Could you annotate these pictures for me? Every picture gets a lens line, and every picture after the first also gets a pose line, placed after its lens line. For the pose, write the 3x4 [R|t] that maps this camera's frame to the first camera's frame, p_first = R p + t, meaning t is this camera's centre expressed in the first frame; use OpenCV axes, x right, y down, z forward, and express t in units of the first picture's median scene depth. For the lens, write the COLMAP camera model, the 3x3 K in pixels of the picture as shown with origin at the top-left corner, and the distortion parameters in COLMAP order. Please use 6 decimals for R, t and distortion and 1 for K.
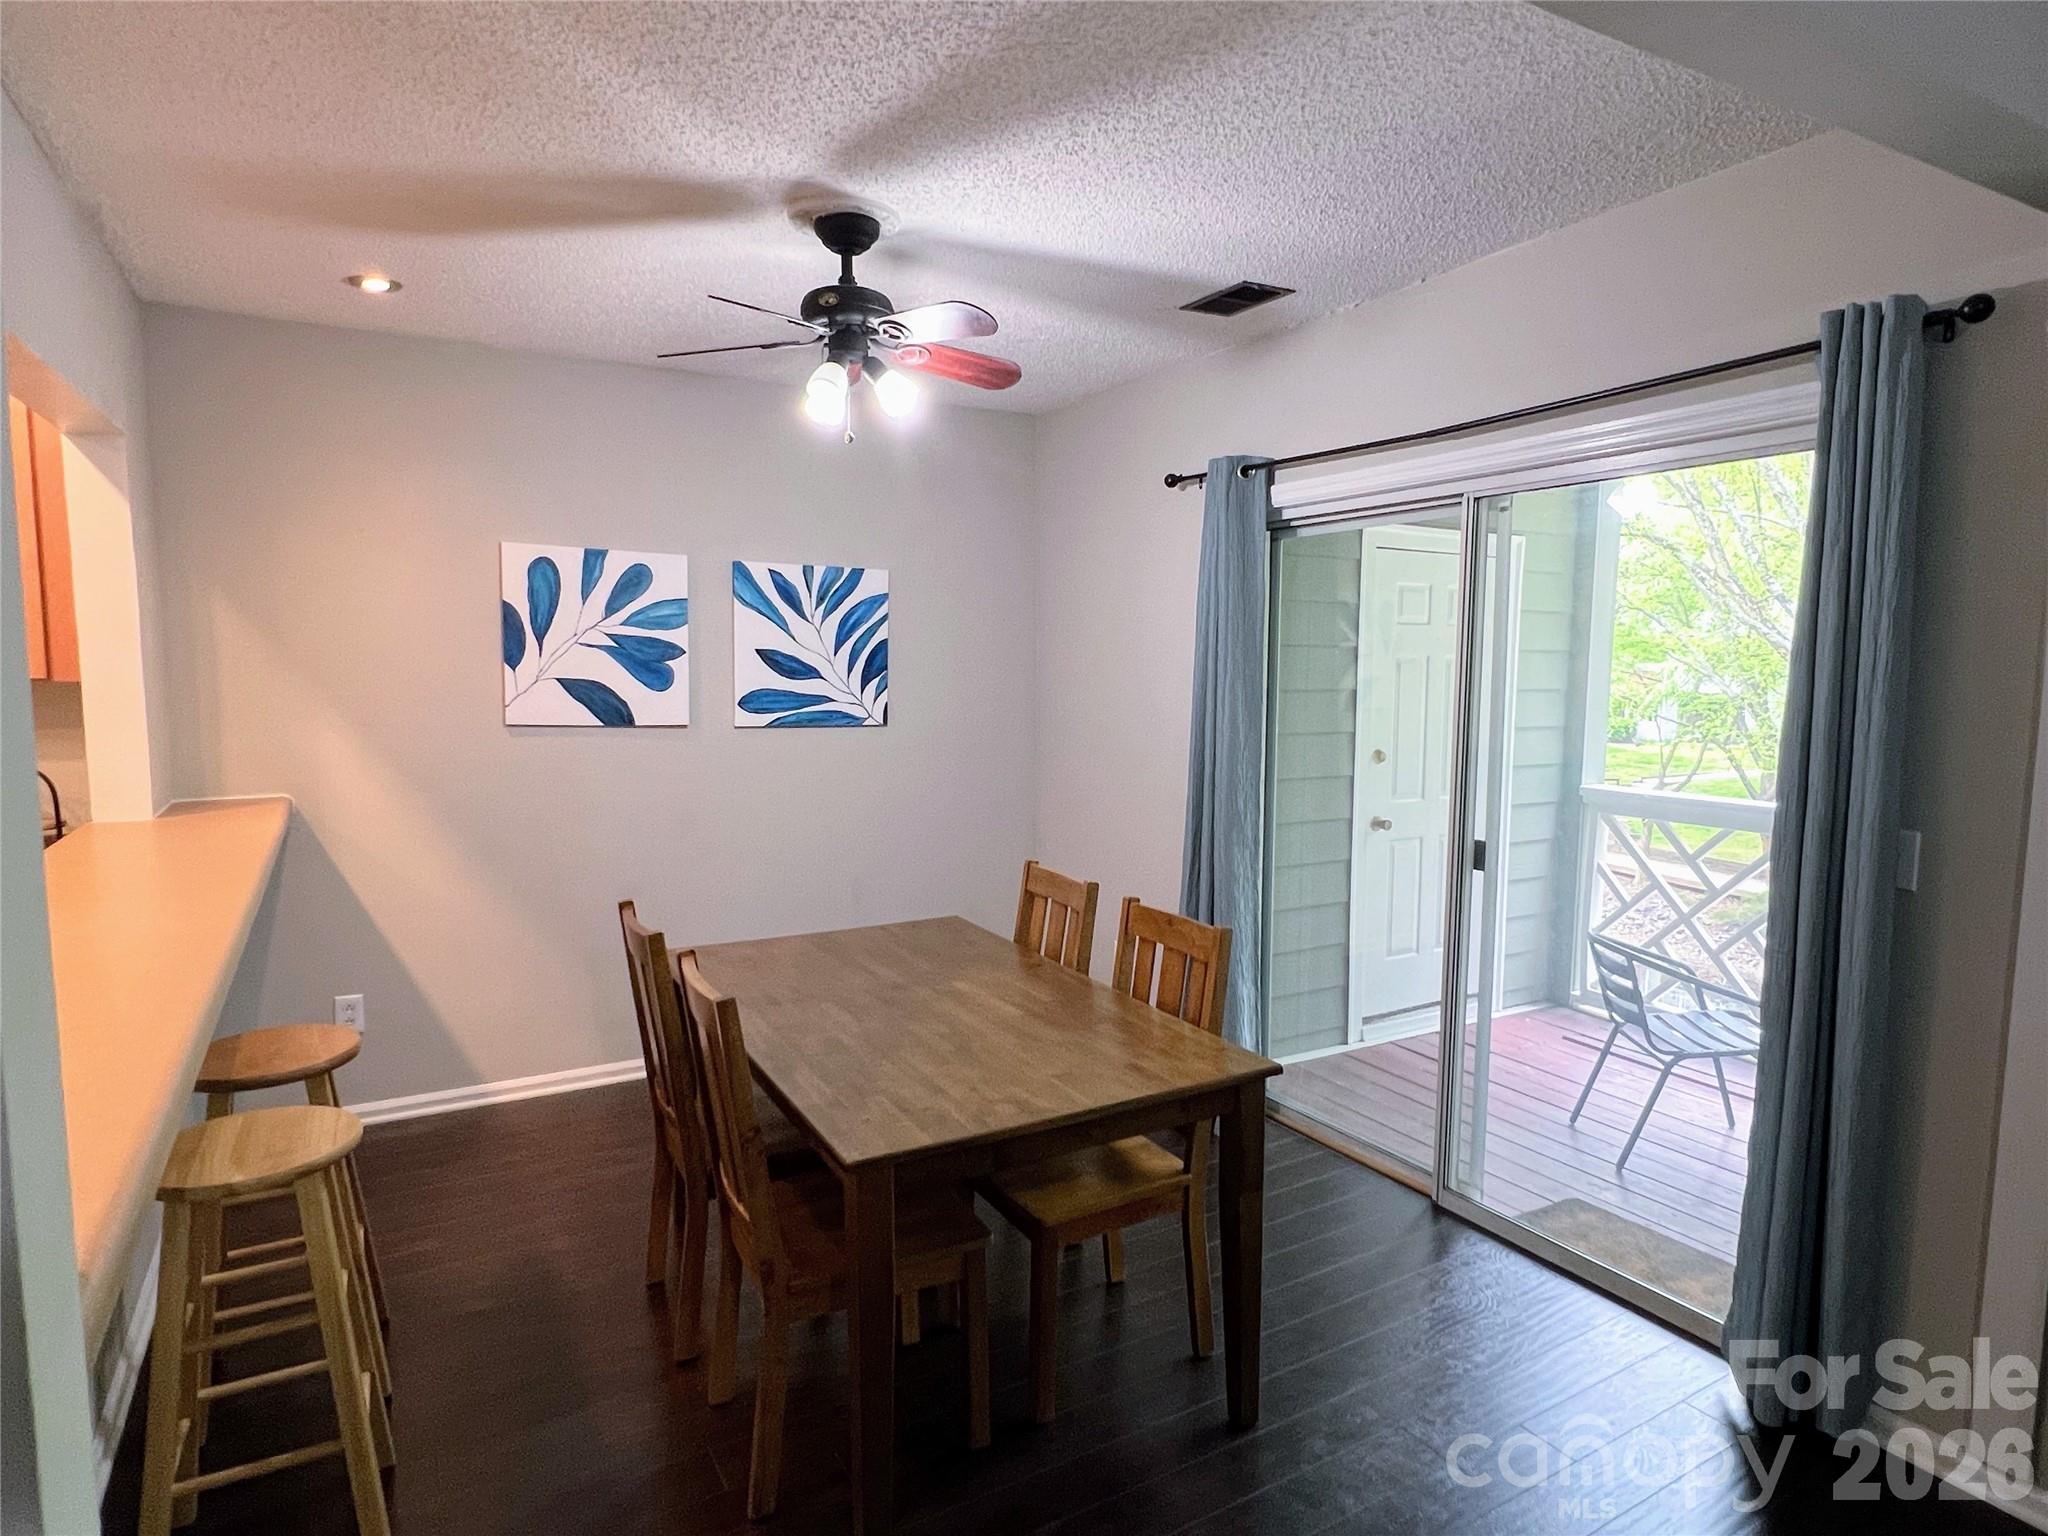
lens RADIAL K [[1146.7, 0, 1034.8], [0, 1146.7, 779.6], [0, 0, 1]] dist [0.000345, -0.000268]
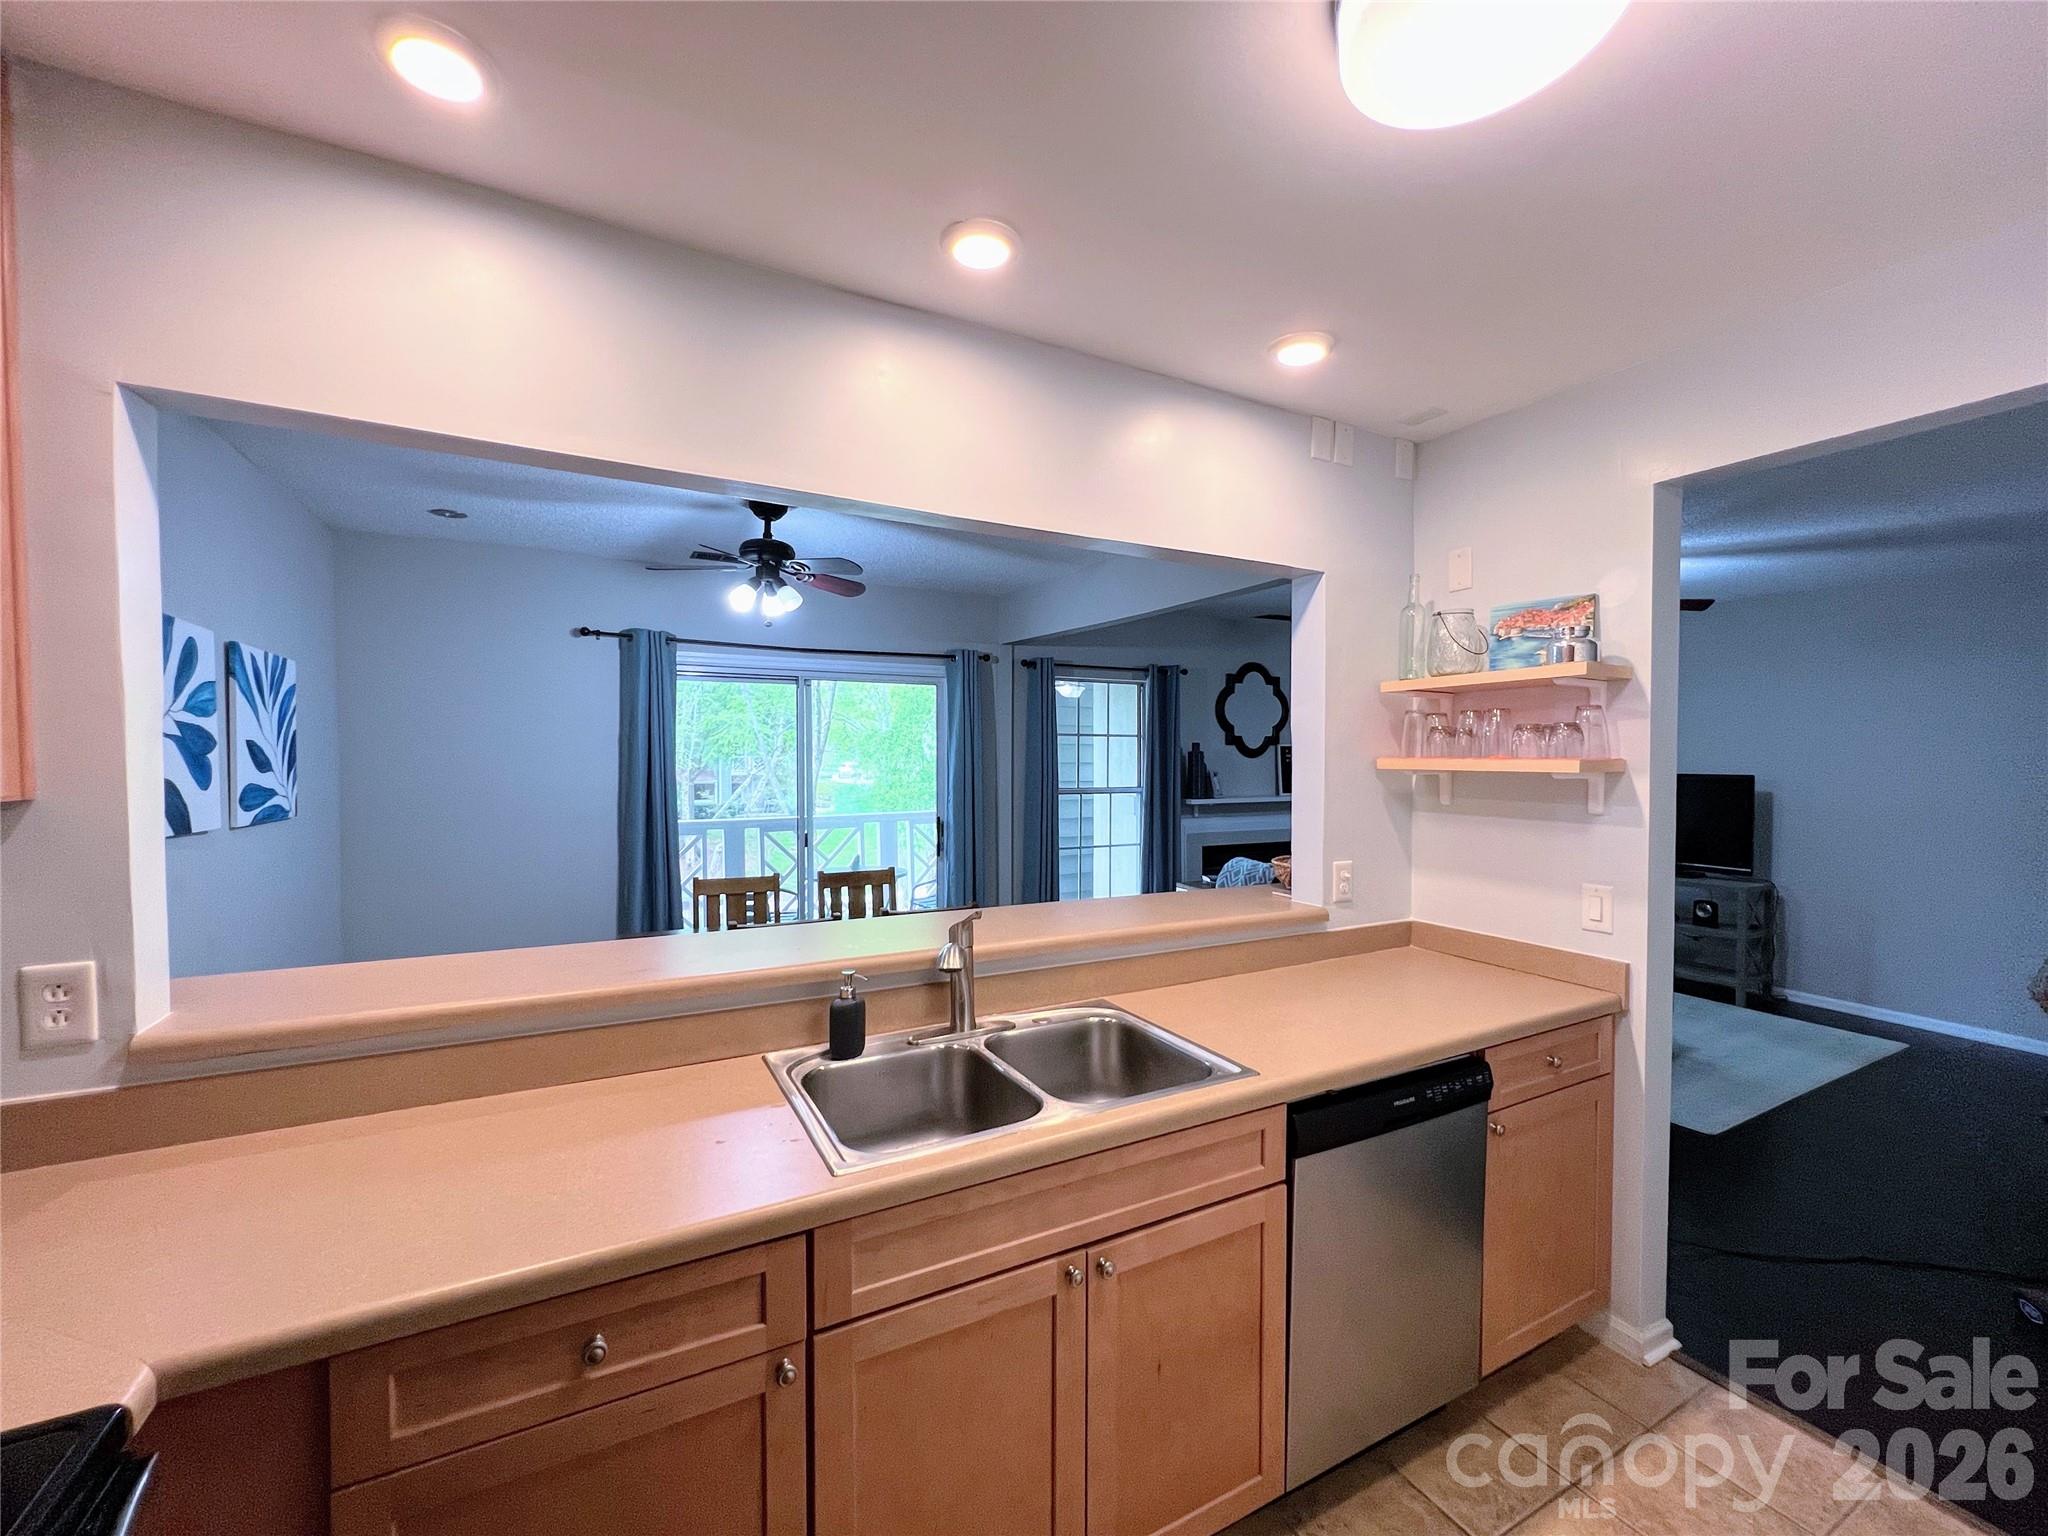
lens RADIAL K [[831.3, 0, 1024.1], [0, 831.3, 771.1], [0, 0, 1]] dist [-0.000819, 0.000063]
pose [[0.038410, -0.029038, 0.998840, -0.909132], [0.098136, 0.994855, 0.025148, -0.047727], [-0.994431, 0.097057, 0.041062, 0.382824]]
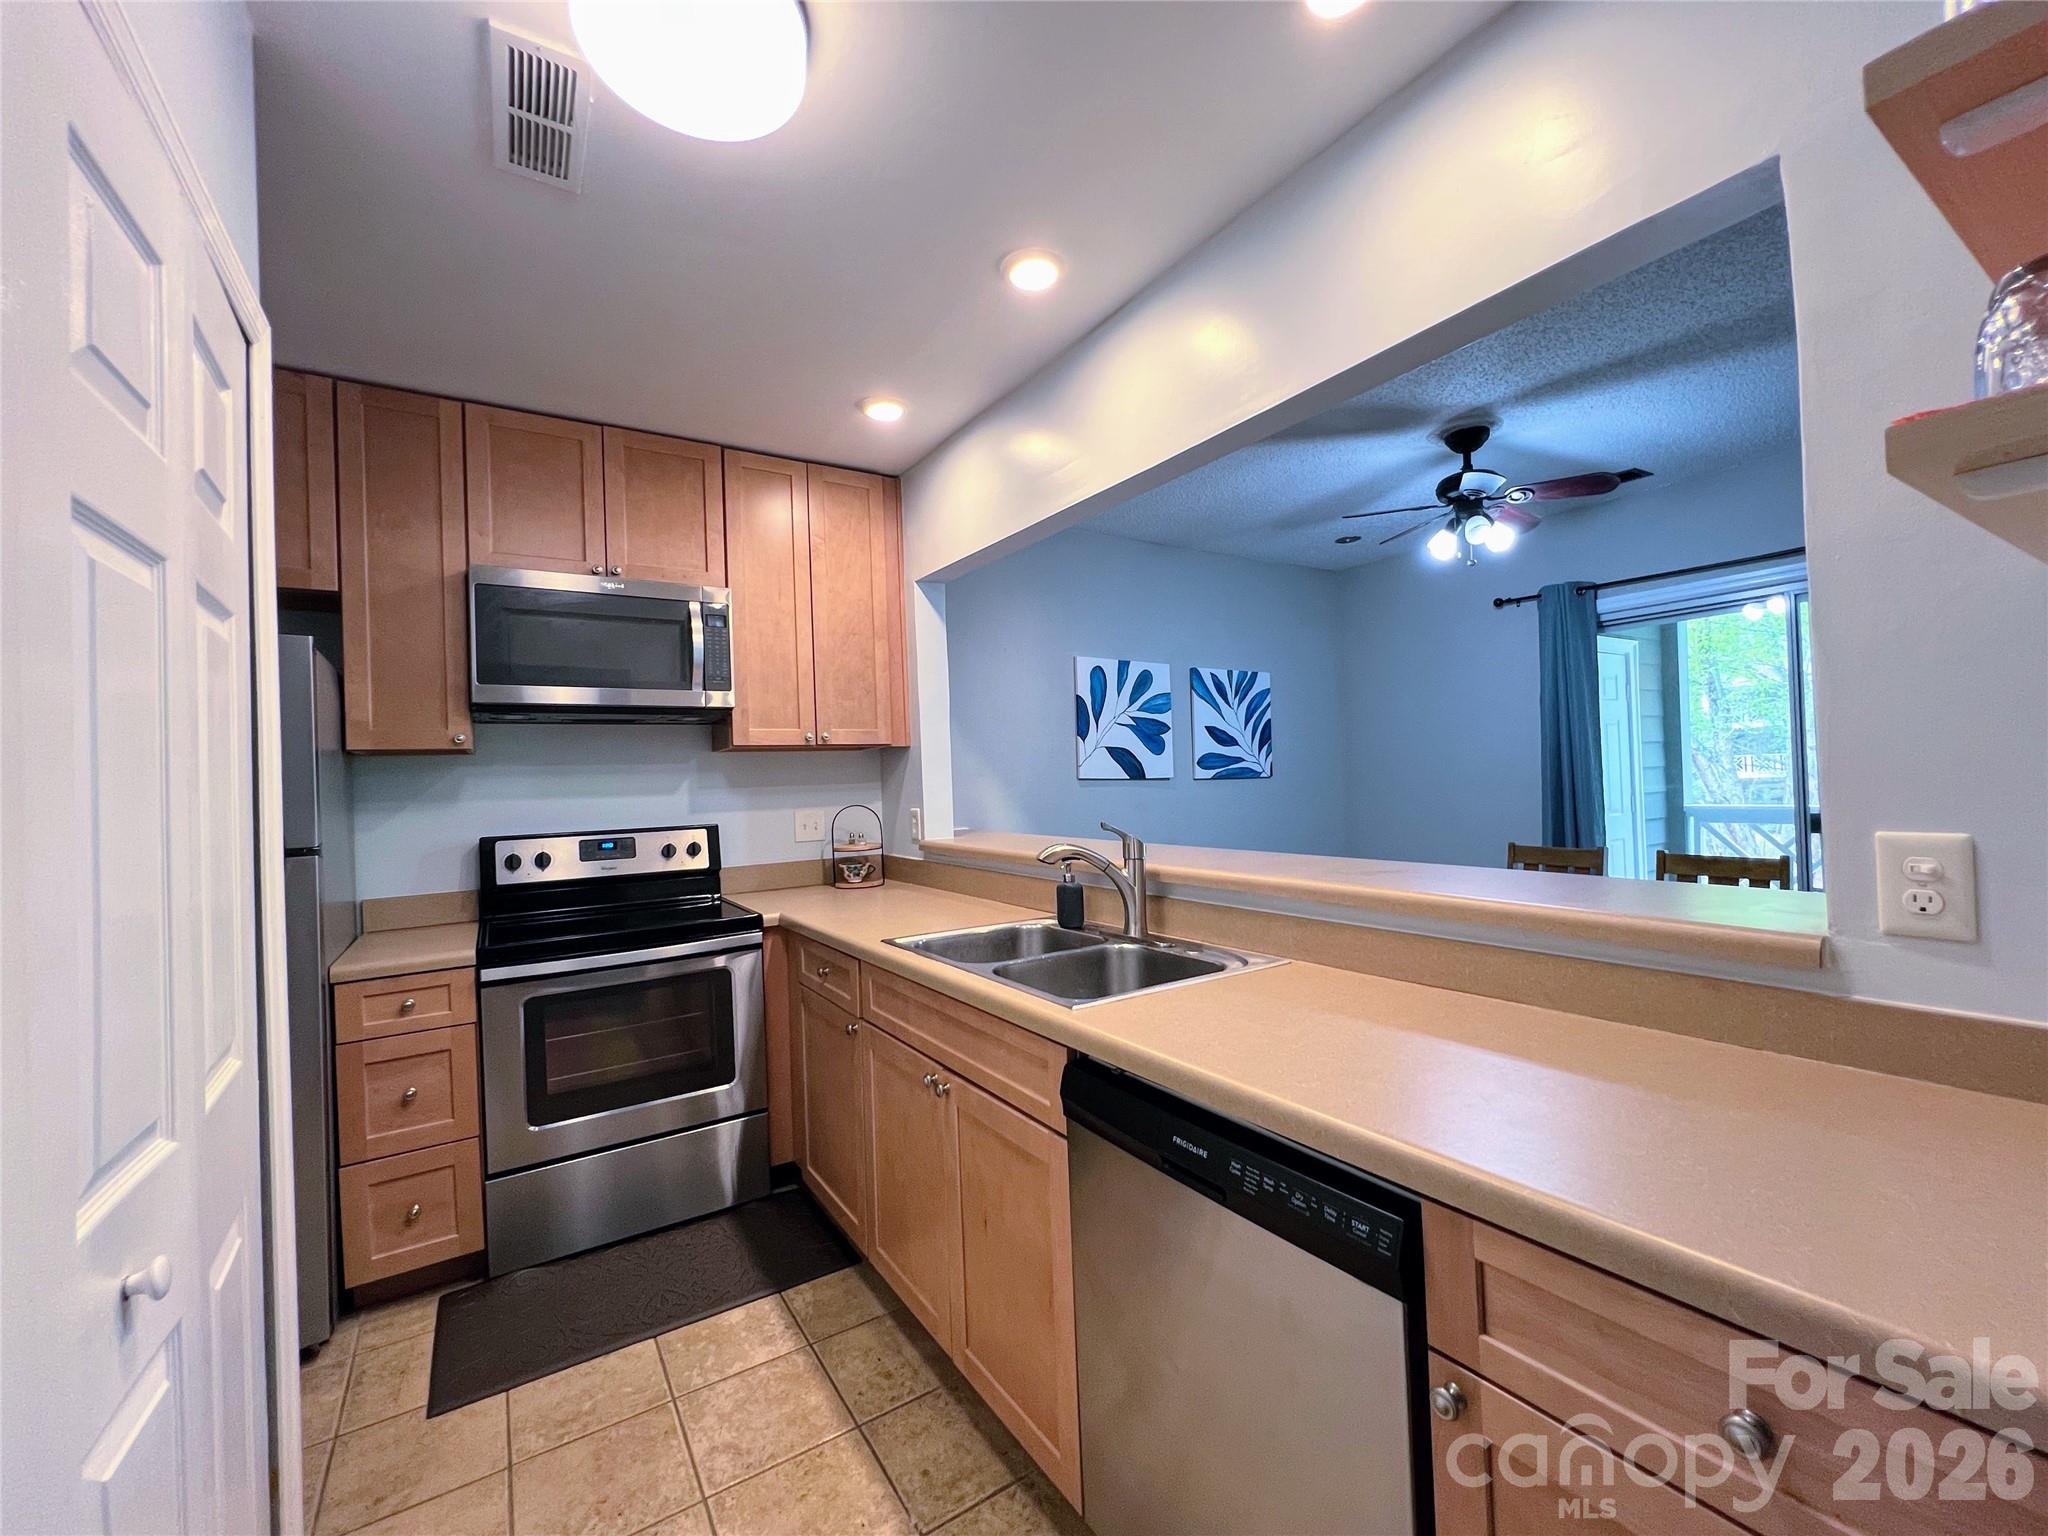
lens RADIAL K [[831.3, 0, 1024.1], [0, 831.3, 771.1], [0, 0, 1]] dist [-0.000819, 0.000063]
pose [[0.998207, -0.041528, 0.043100, -0.547158], [0.046148, 0.992589, -0.112420, 0.055767], [-0.038112, 0.114207, 0.992726, -0.050525]]
